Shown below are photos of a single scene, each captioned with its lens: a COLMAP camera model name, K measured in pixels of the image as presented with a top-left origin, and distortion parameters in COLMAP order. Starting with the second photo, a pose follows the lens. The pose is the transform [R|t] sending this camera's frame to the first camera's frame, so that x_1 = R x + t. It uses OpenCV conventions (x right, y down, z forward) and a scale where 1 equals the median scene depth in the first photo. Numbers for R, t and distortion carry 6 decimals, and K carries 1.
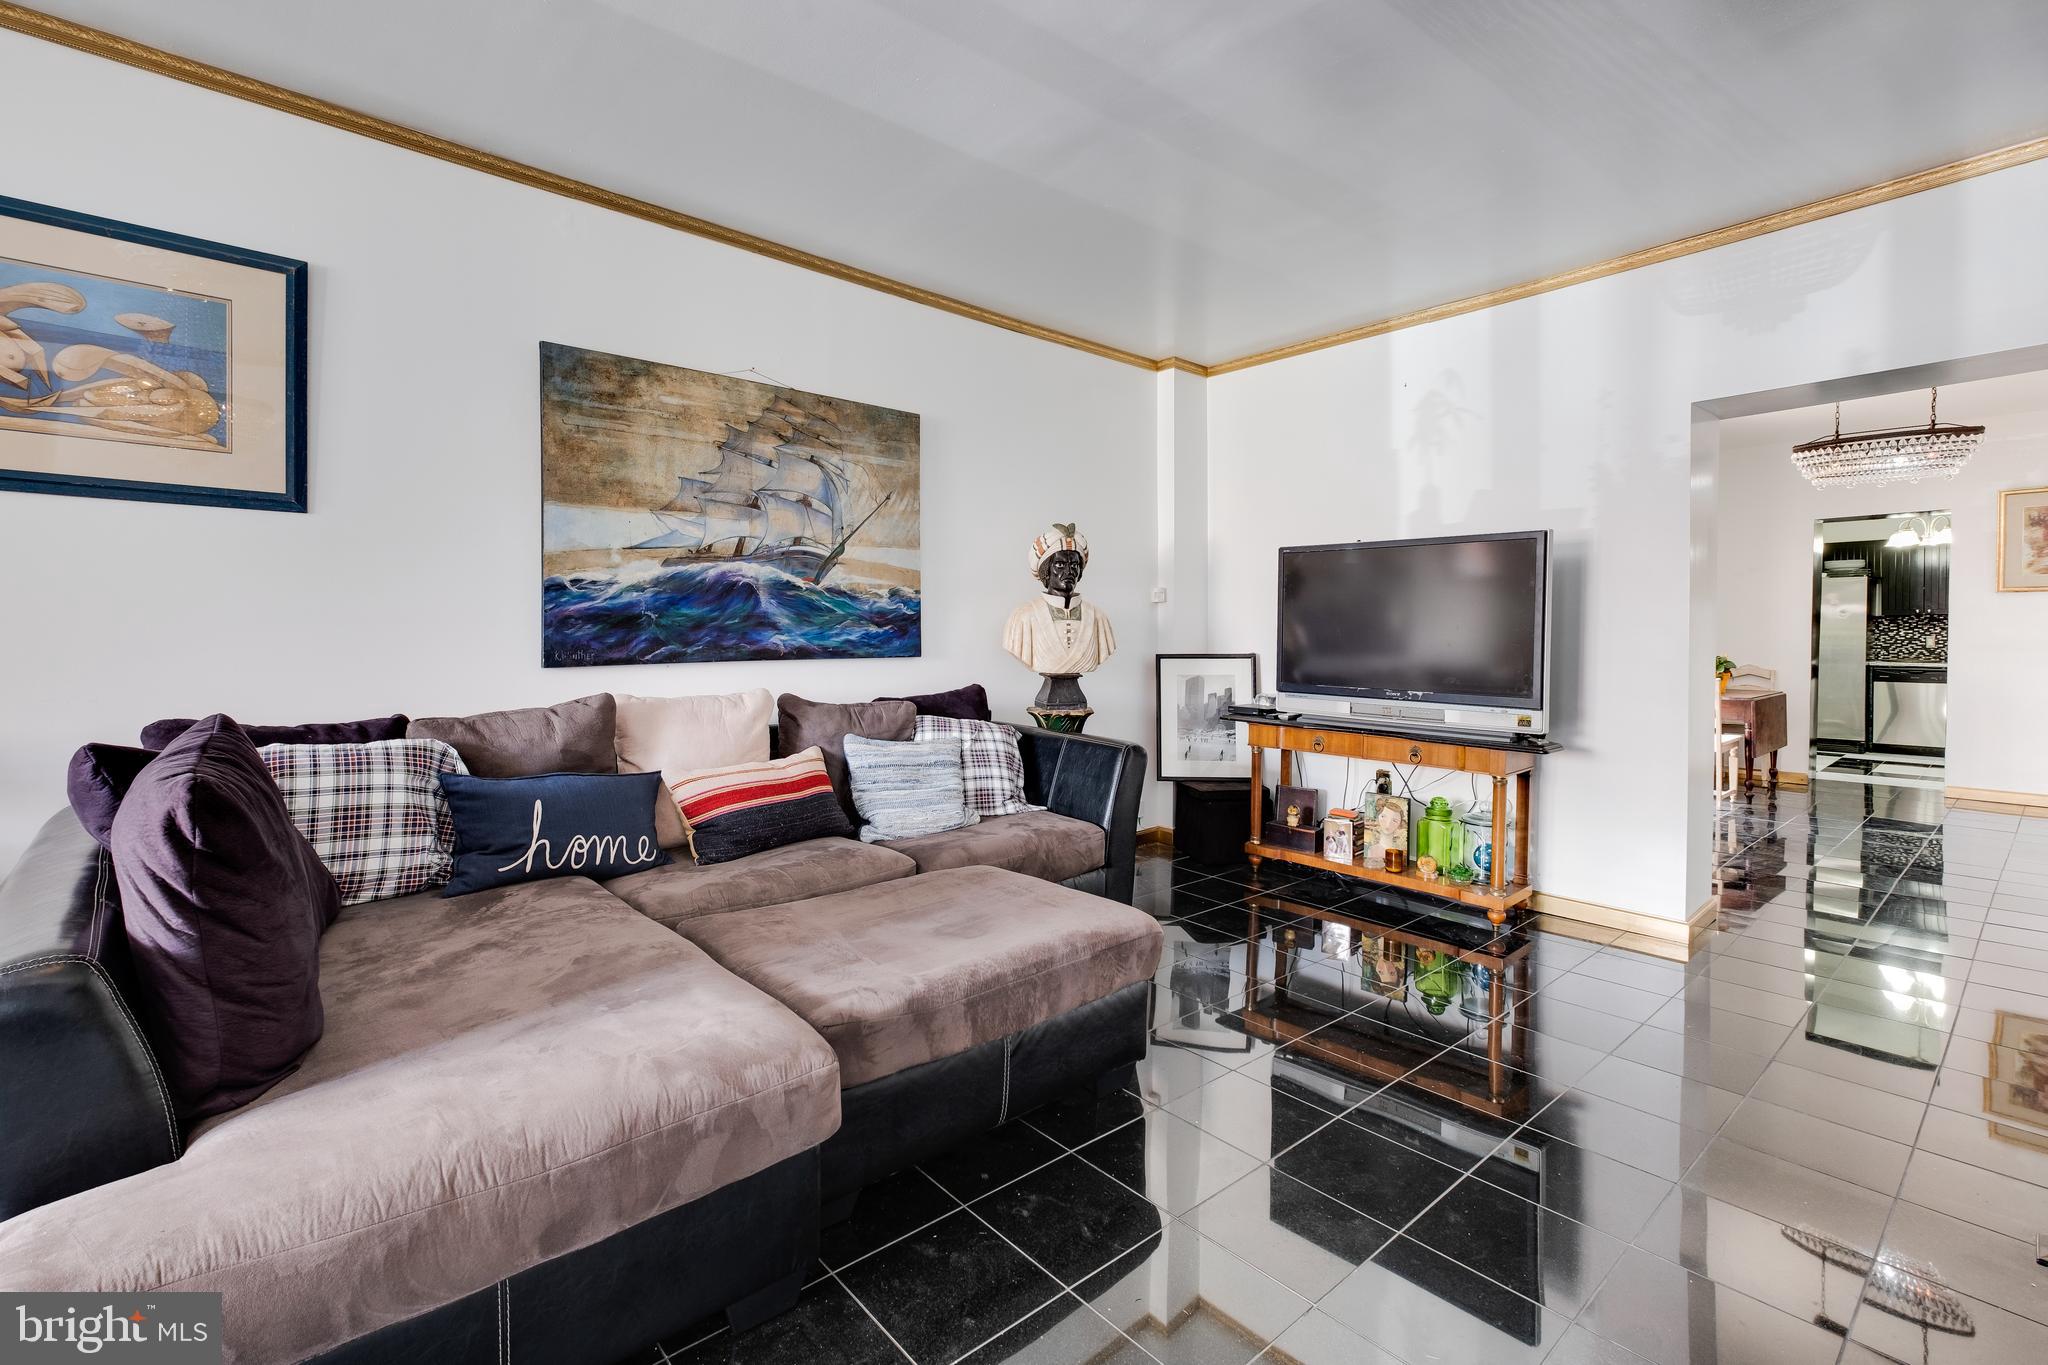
lens RADIAL K [[894.8, 0, 1021.3], [0, 894.8, 693.9], [0, 0, 1]] dist [0.000556, 0.000083]
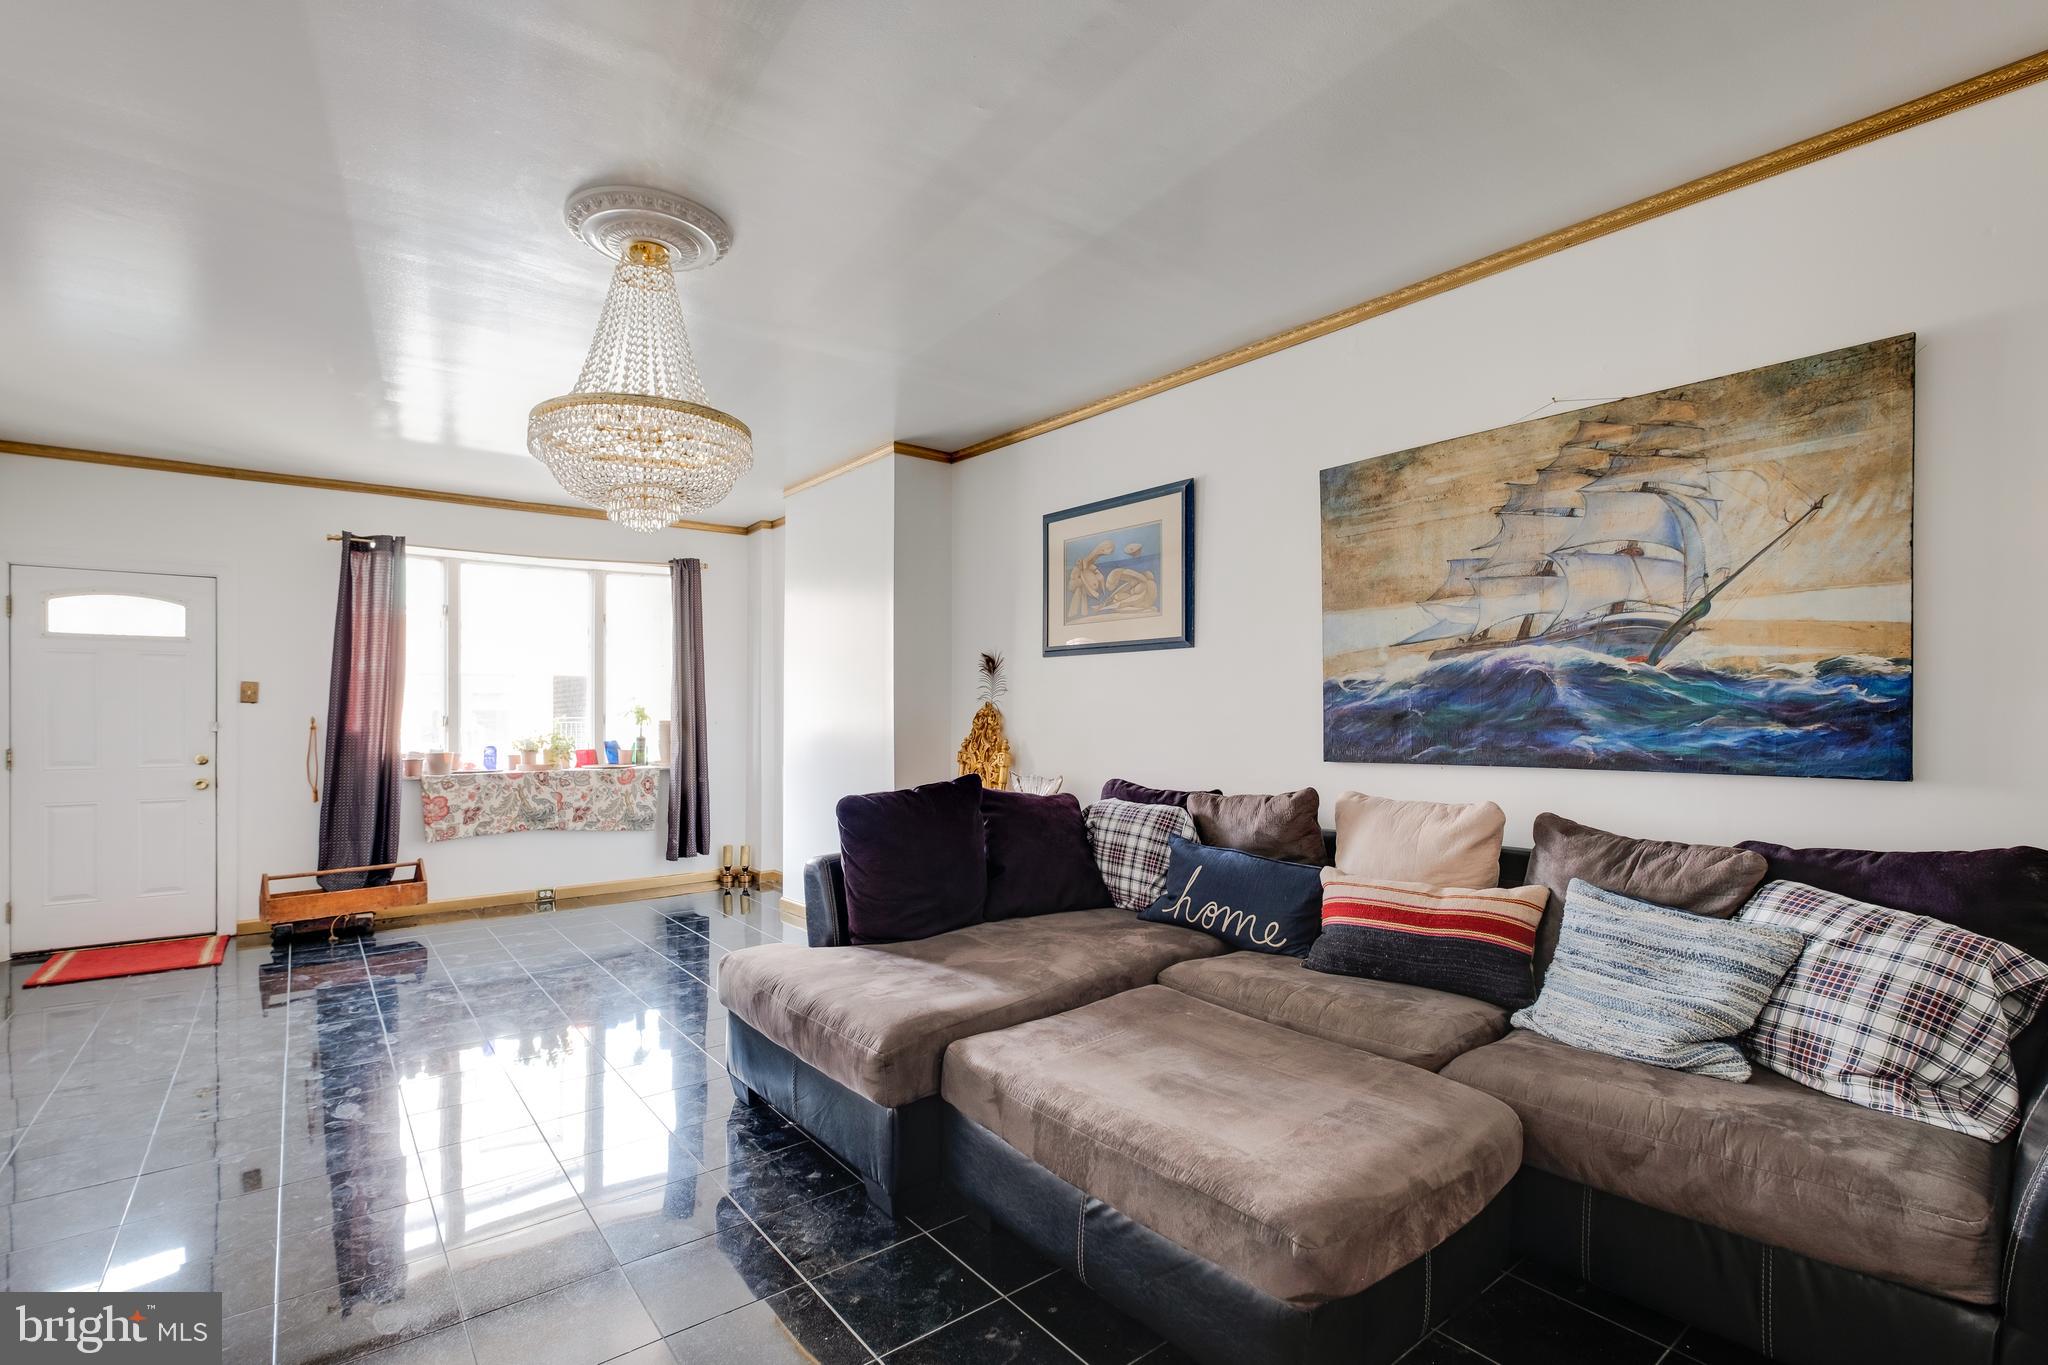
lens RADIAL K [[894.8, 0, 980.0], [0, 894.8, 762.1], [0, 0, 1]] dist [0.000198, -0.000029]
pose [[-0.040578, 0.052309, -0.997806, 0.504275], [-0.064662, 0.996398, 0.054865, -0.052606], [0.997082, 0.066746, -0.037049, 0.523631]]
